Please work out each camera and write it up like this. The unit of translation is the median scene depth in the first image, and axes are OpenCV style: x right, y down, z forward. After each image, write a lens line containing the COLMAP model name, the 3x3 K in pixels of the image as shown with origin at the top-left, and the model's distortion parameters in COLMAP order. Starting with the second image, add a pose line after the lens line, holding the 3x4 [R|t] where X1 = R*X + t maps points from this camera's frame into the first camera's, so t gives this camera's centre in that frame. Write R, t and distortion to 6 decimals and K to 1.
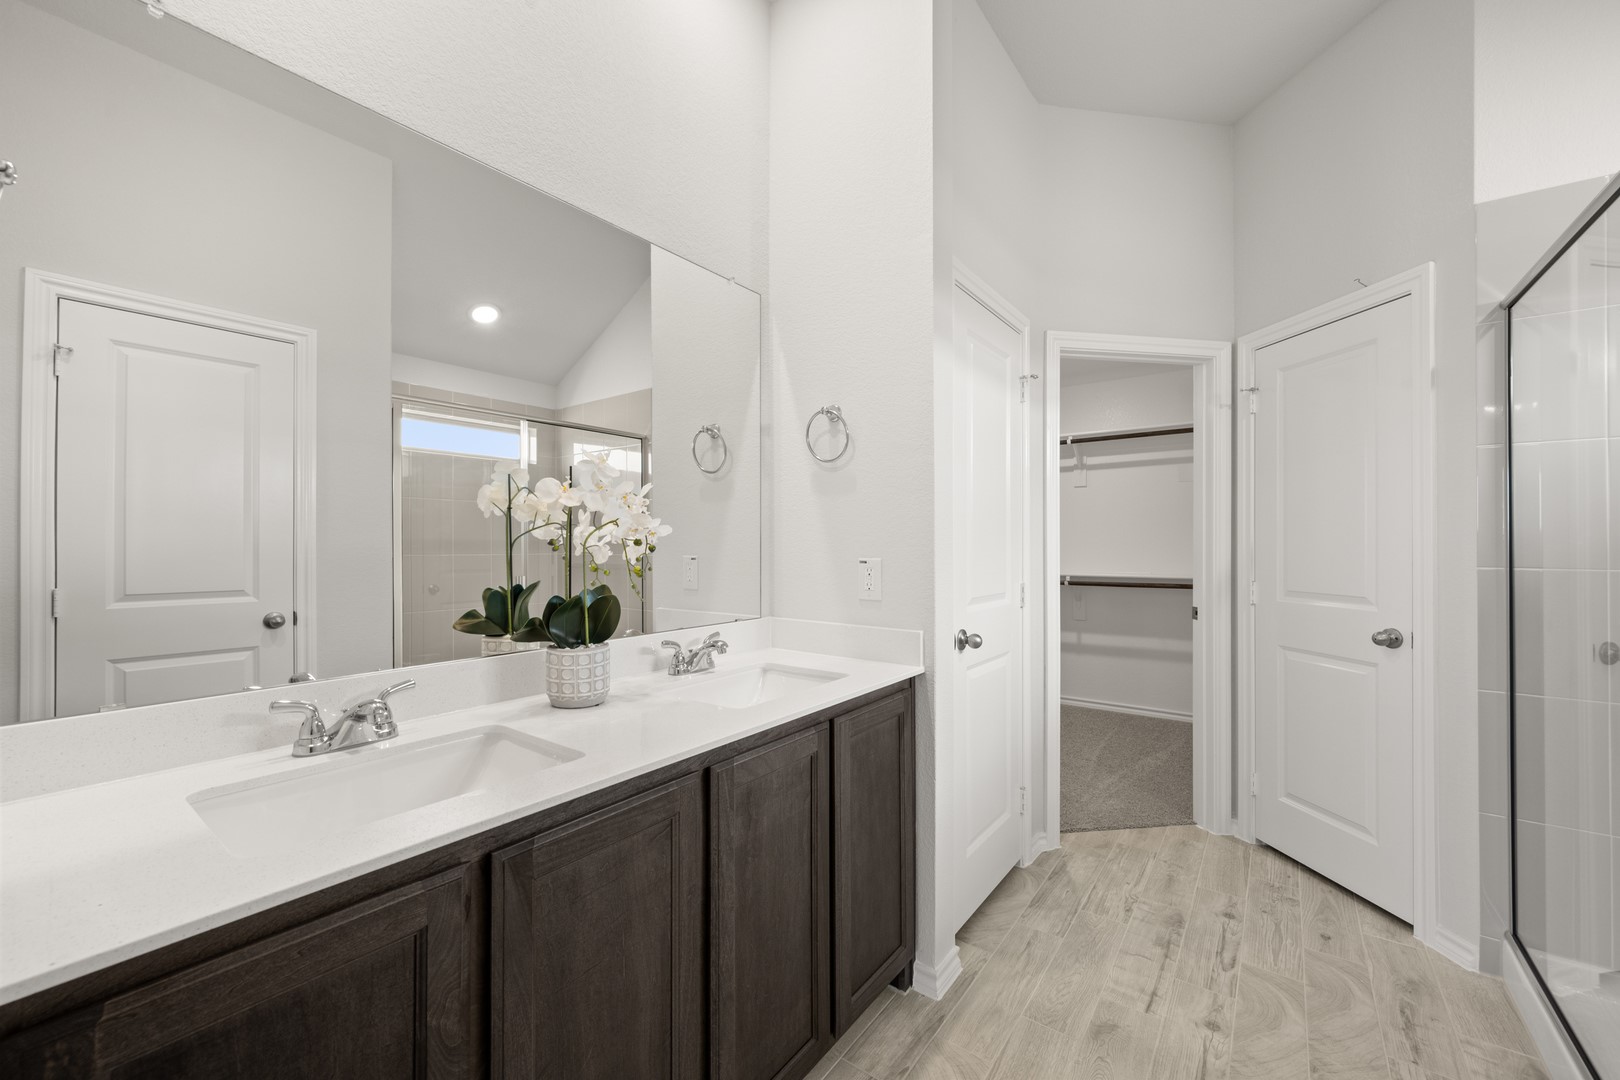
lens RADIAL K [[638.3, 0, 812.3], [0, 638.3, 540.4], [0, 0, 1]] dist [0.001032, 0.000802]
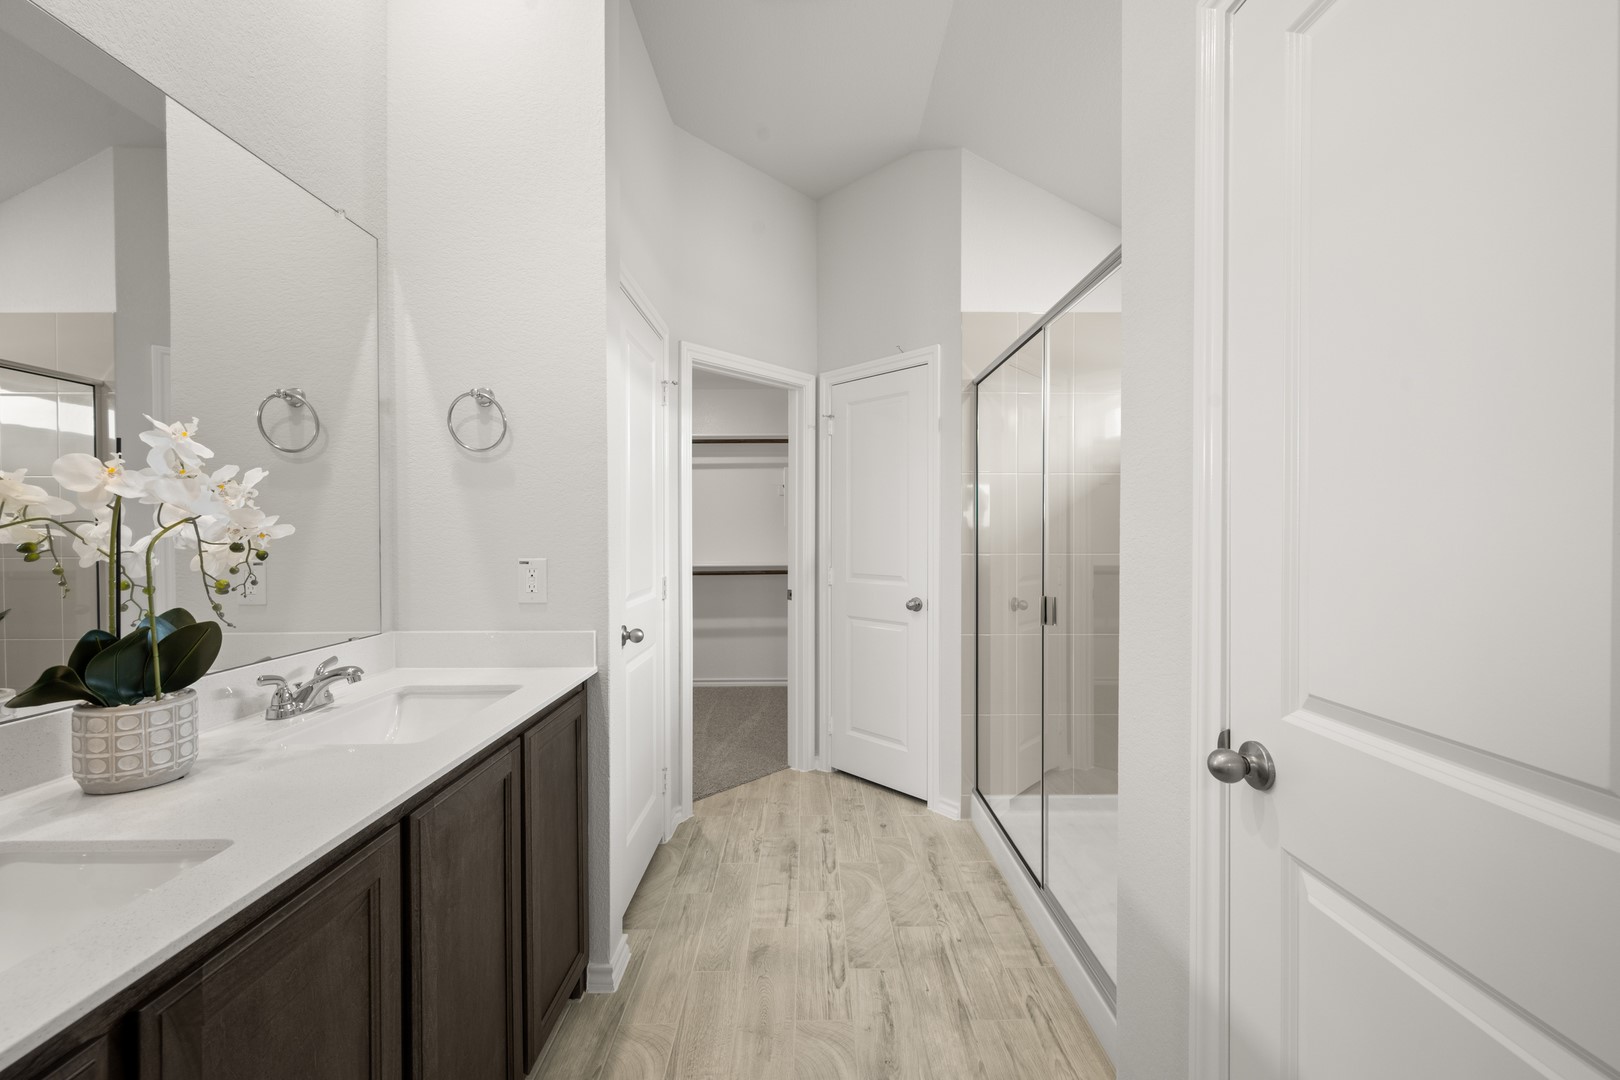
lens RADIAL K [[638.3, 0, 814.7], [0, 638.3, 540.3], [0, 0, 1]] dist [0.001032, 0.000802]
pose [[0.797945, -0.009651, 0.602653, -0.146705], [0.000825, 0.999888, 0.014920, -0.012279], [-0.602730, -0.011408, 0.797864, 0.006013]]
